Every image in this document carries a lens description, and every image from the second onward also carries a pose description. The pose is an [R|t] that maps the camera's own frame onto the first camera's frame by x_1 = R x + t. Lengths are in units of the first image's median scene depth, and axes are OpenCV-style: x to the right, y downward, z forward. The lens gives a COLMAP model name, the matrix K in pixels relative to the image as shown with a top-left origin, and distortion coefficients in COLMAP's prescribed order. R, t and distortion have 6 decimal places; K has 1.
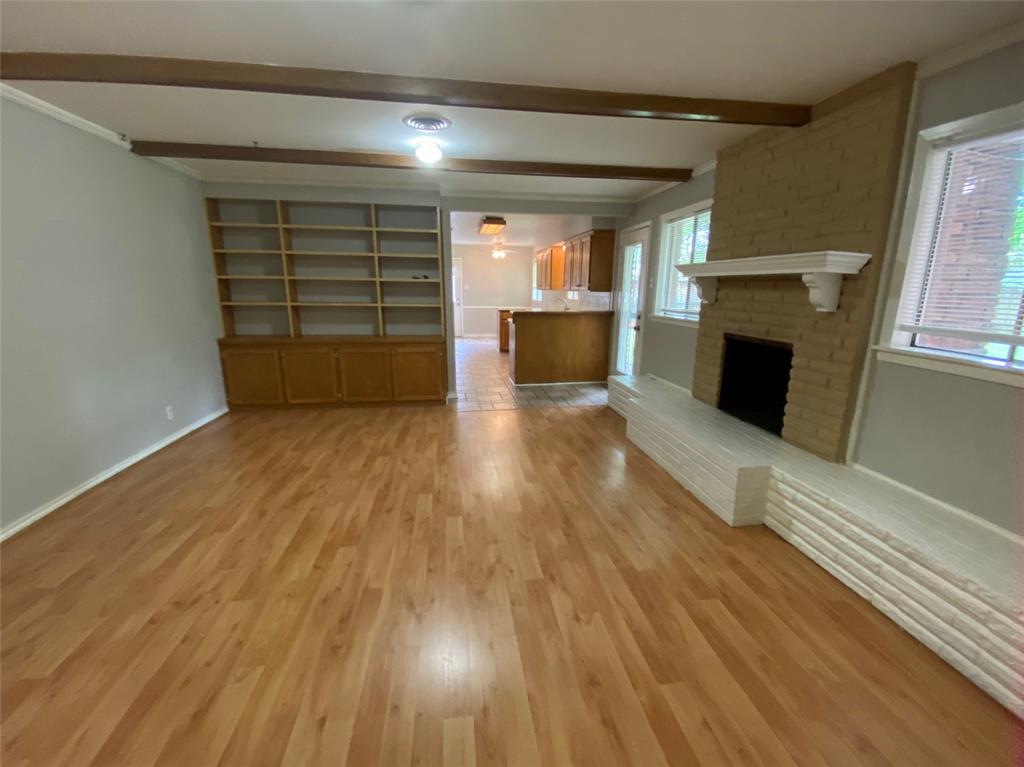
lens RADIAL K [[442.8, 0, 514.0], [0, 442.8, 395.1], [0, 0, 1]] dist [0.018041, -0.020841]
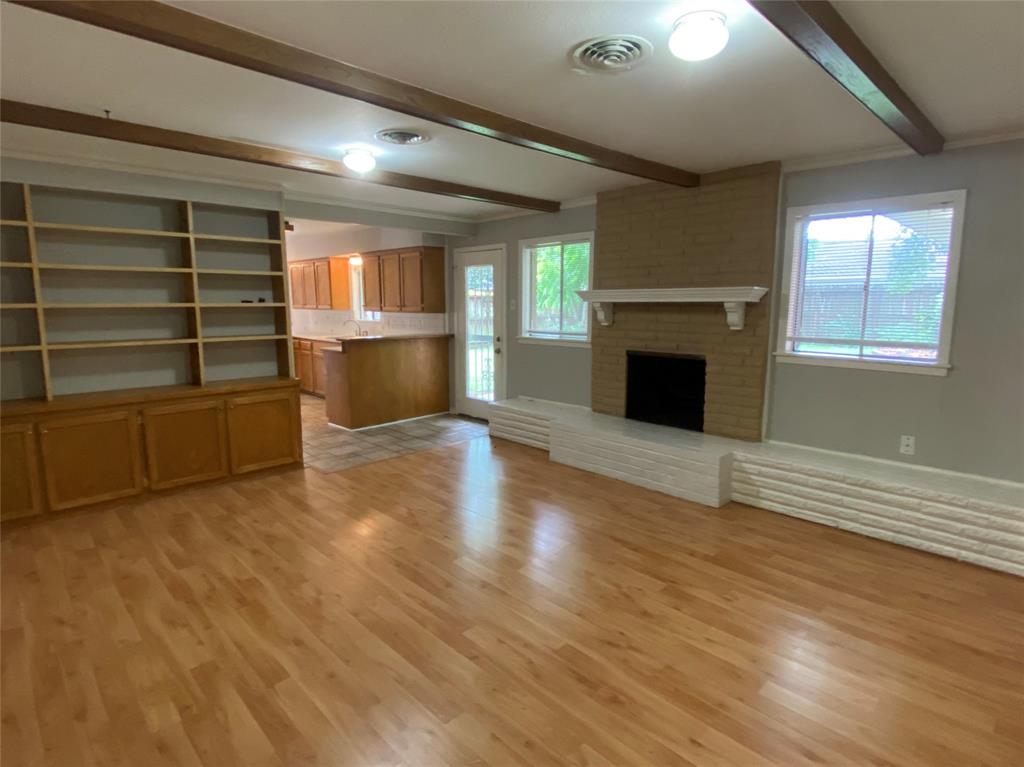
lens RADIAL K [[549.5, 0, 507.0], [0, 549.5, 383.1], [0, 0, 1]] dist [0.050888, -0.061182]
pose [[0.816290, -0.094940, 0.569787, -0.645944], [0.145825, 0.988321, -0.044234, -0.045184], [-0.558933, 0.119197, 0.820601, 0.037363]]
